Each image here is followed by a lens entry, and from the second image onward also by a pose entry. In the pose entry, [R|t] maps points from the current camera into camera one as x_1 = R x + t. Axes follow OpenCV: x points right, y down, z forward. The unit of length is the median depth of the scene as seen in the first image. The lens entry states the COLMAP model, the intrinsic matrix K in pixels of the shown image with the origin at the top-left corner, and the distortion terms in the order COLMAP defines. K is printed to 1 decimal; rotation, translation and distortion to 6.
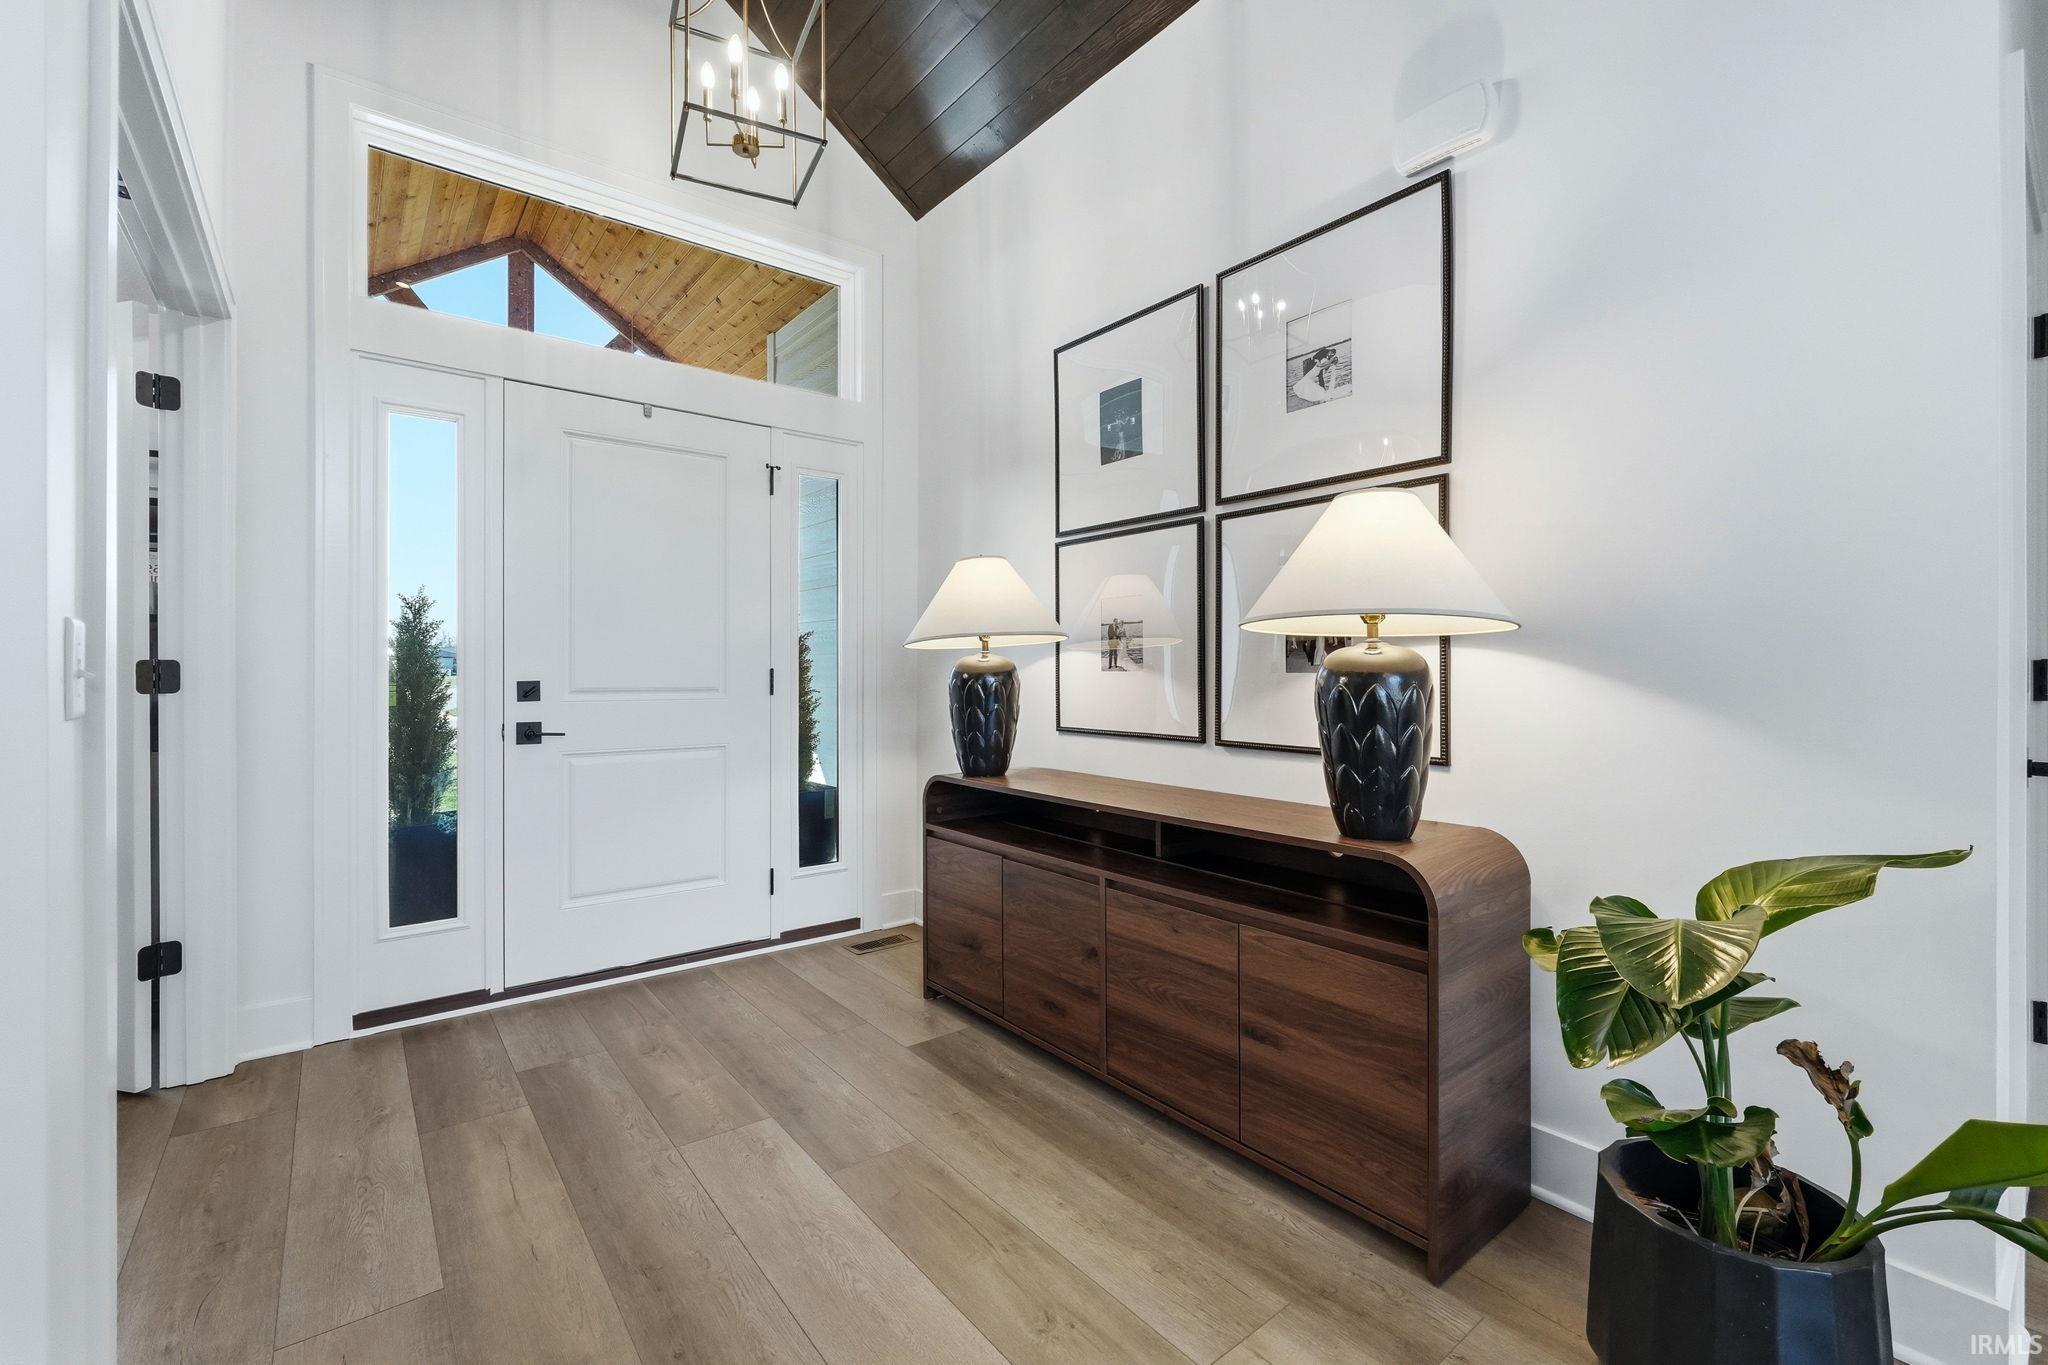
lens RADIAL K [[859.8, 0, 1019.5], [0, 859.8, 674.4], [0, 0, 1]] dist [-0.005450, 0.000729]
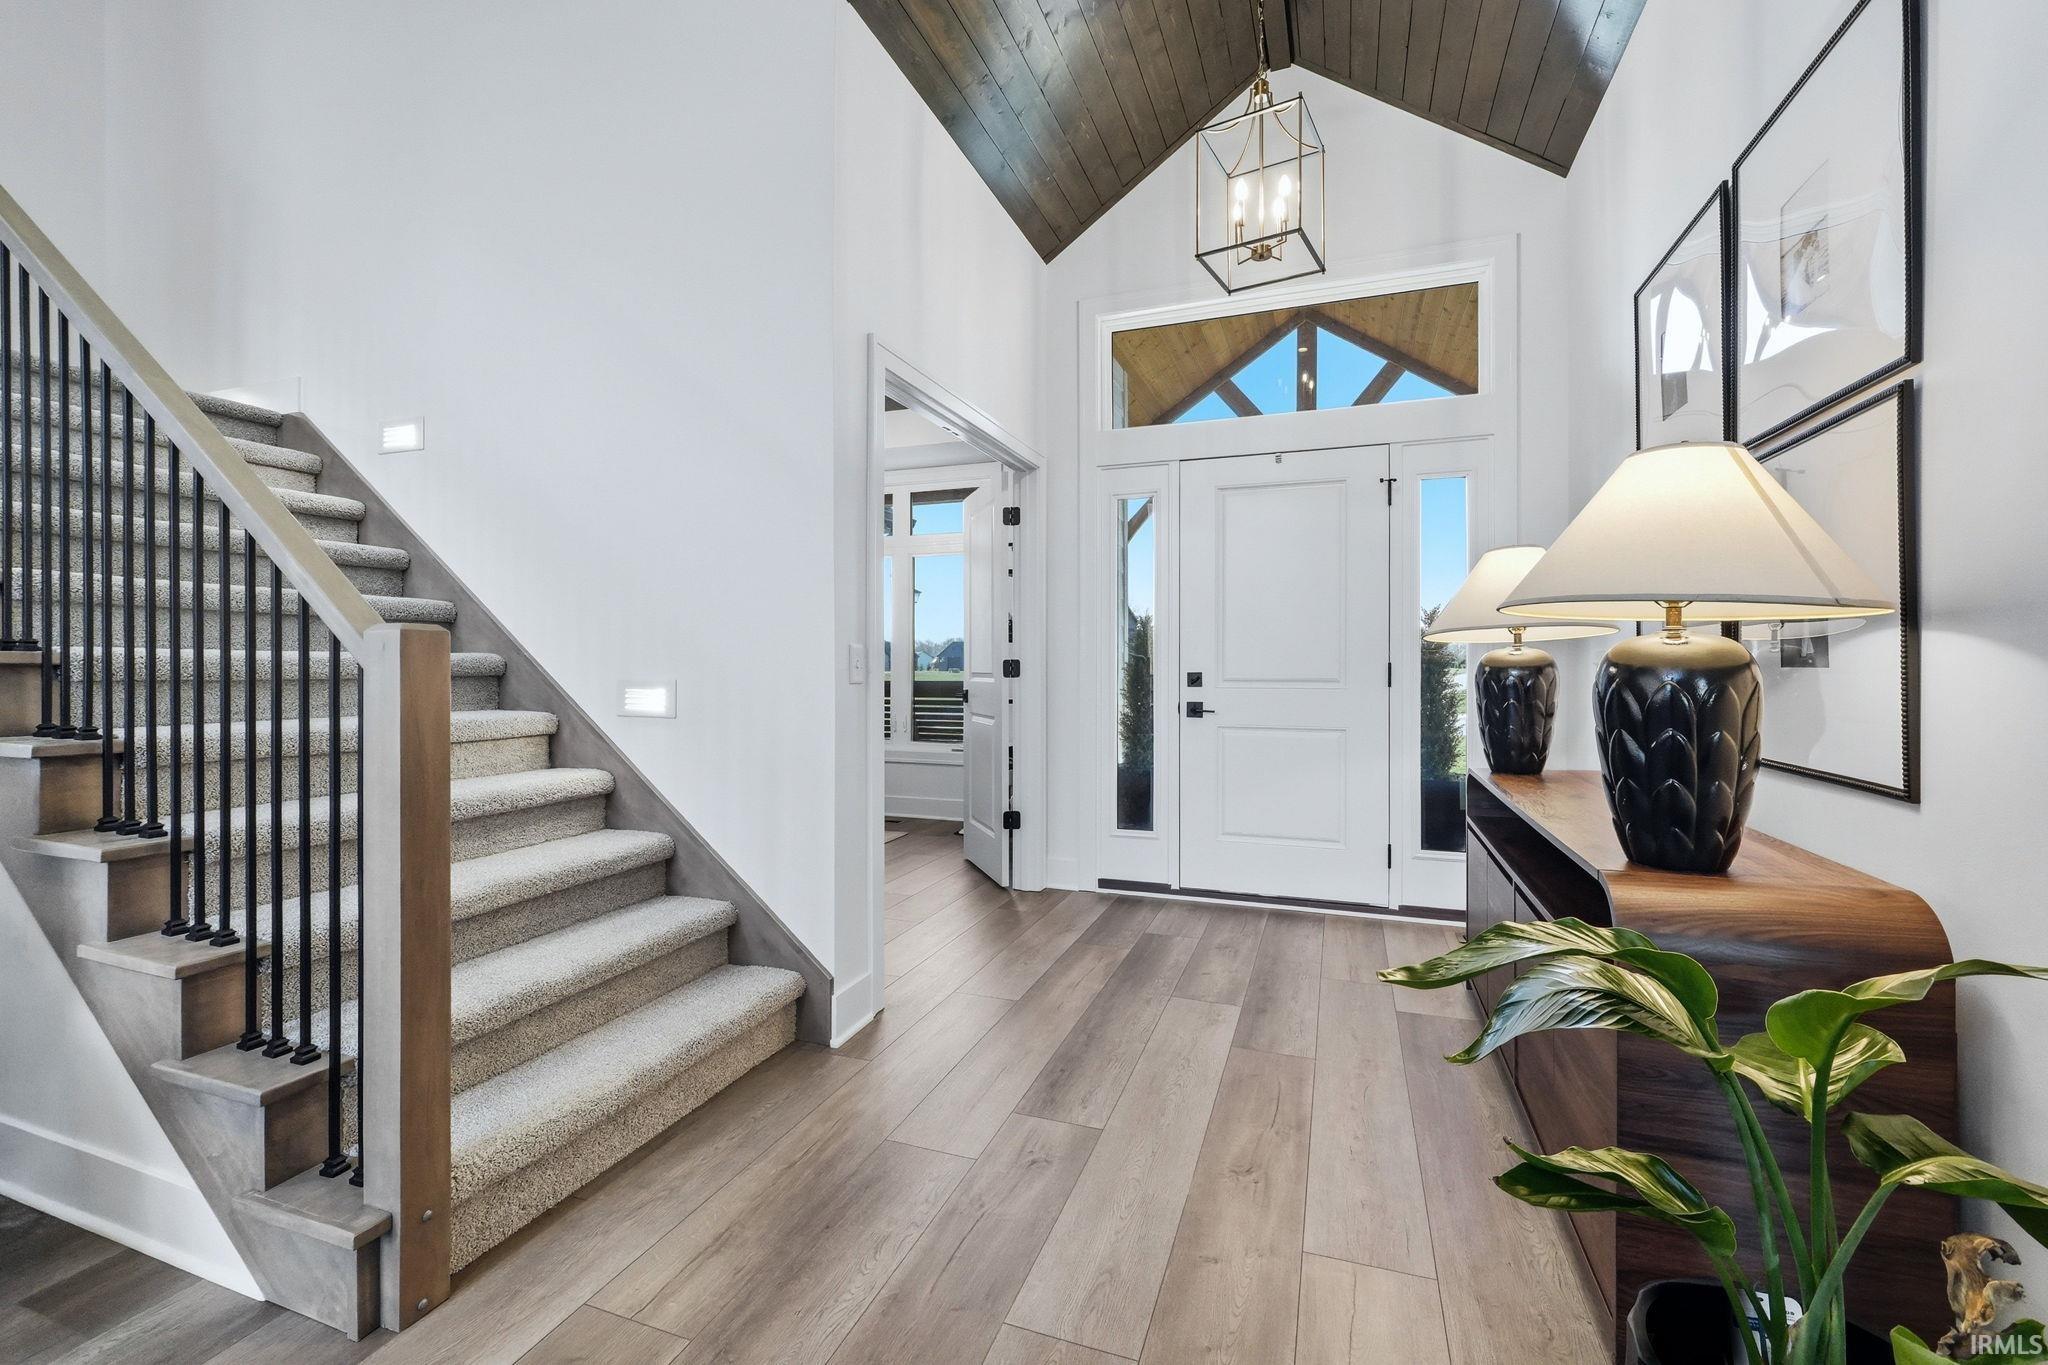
lens RADIAL K [[859.8, 0, 1010.5], [0, 859.8, 670.1], [0, 0, 1]] dist [-0.005450, 0.000729]
pose [[0.519116, 0.004178, -0.854694, 0.514074], [-0.002273, 0.999991, 0.003508, -0.000660], [0.854701, 0.000122, 0.519121, 0.015678]]
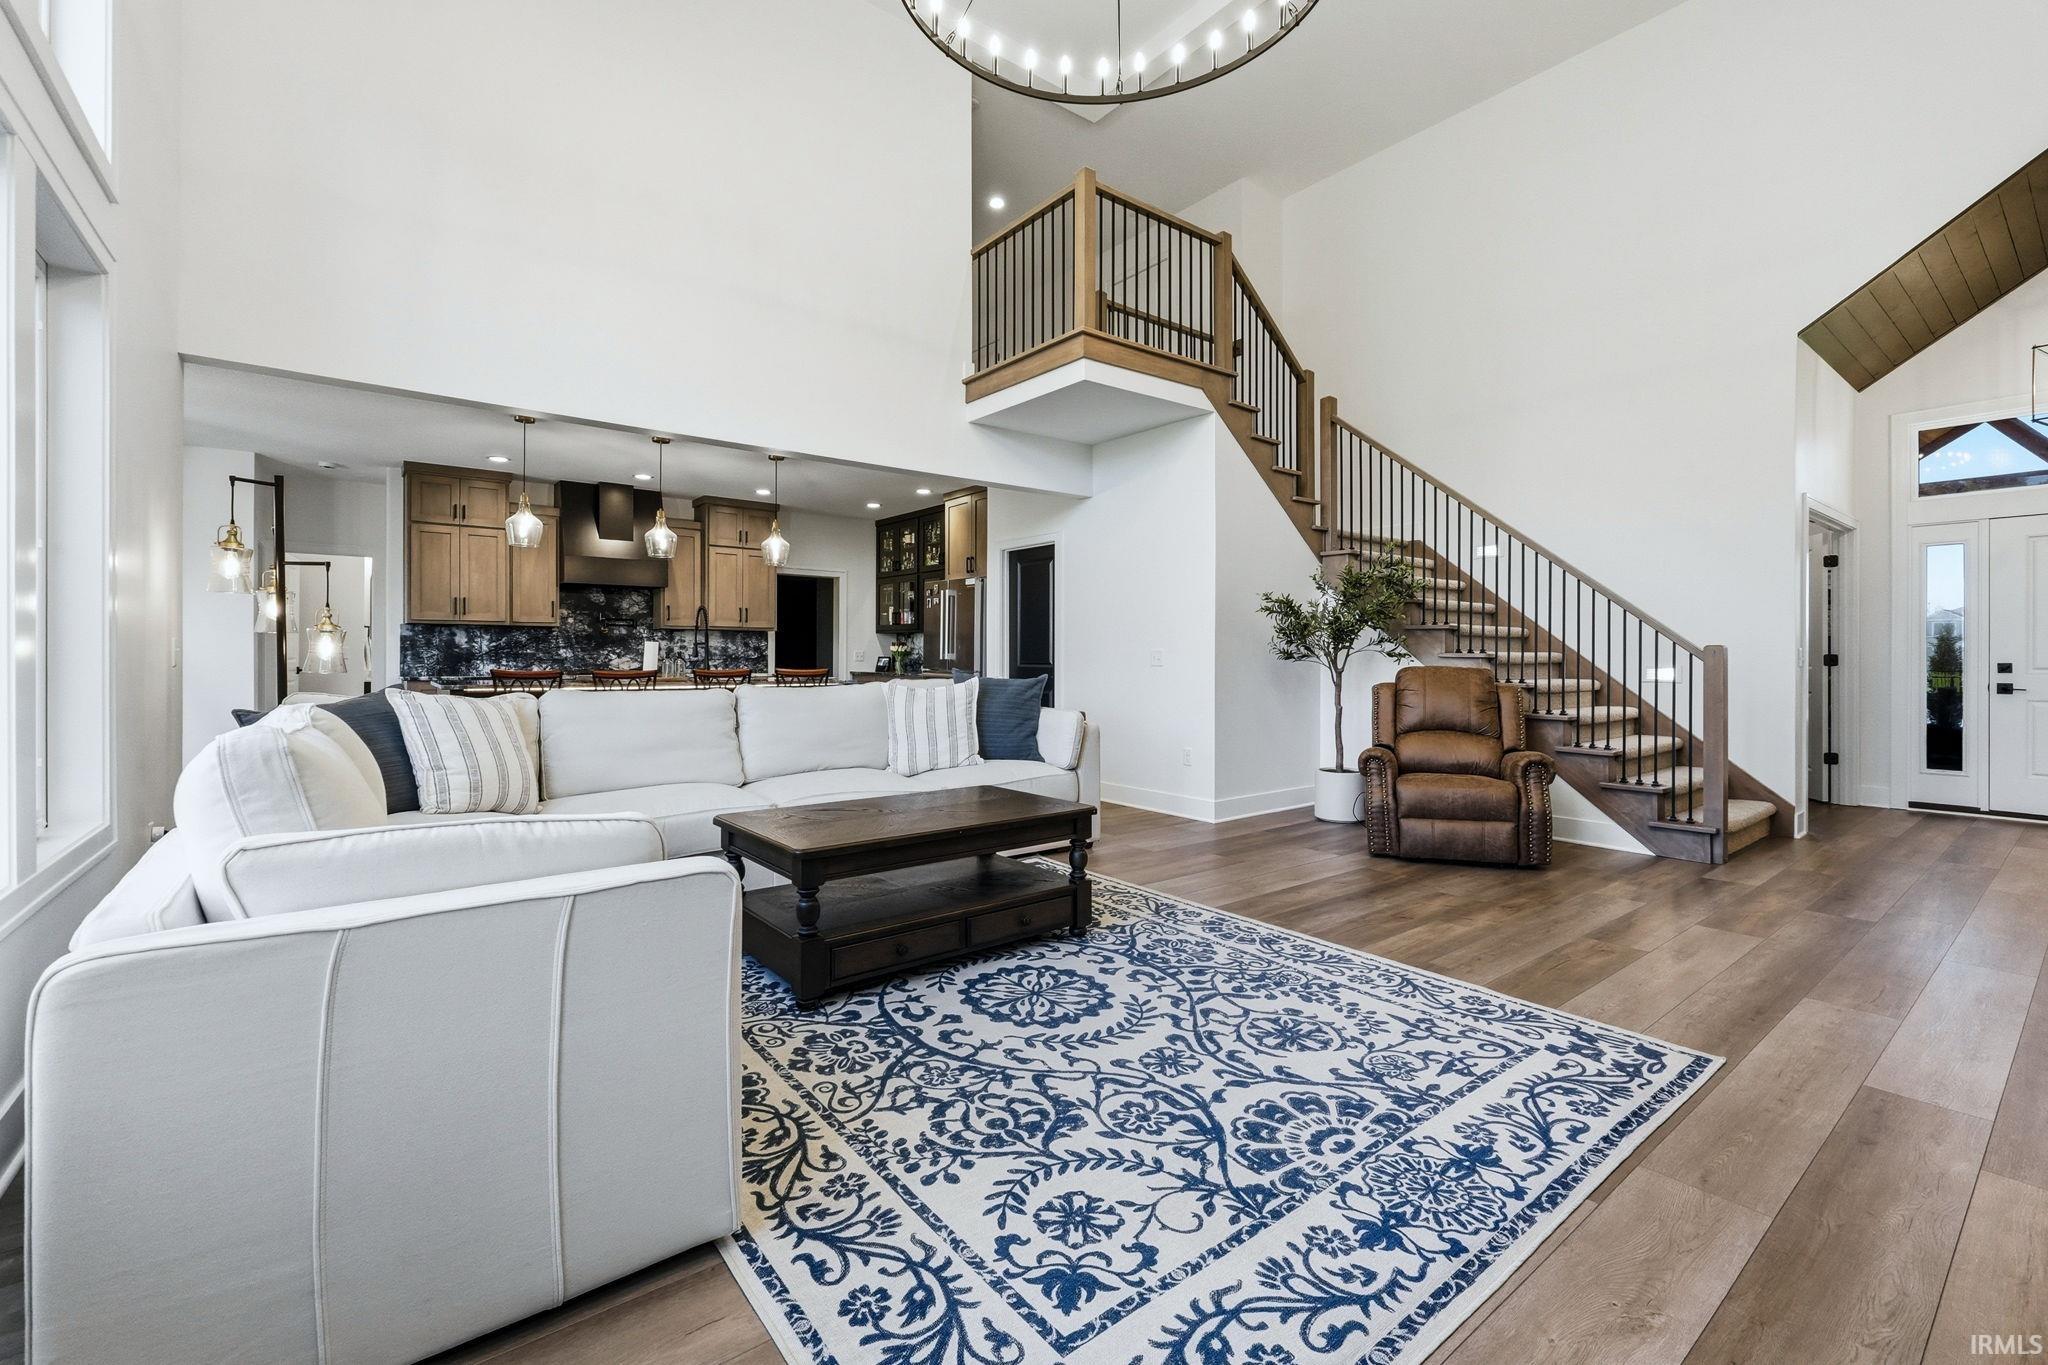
lens RADIAL K [[859.8, 0, 1019.1], [0, 859.8, 661.5], [0, 0, 1]] dist [-0.005450, 0.000729]
pose [[-0.007349, 0.007325, -0.999946, 1.624892], [0.000034, 0.999973, 0.007324, -0.012010], [0.999973, 0.000020, -0.007349, -1.466068]]
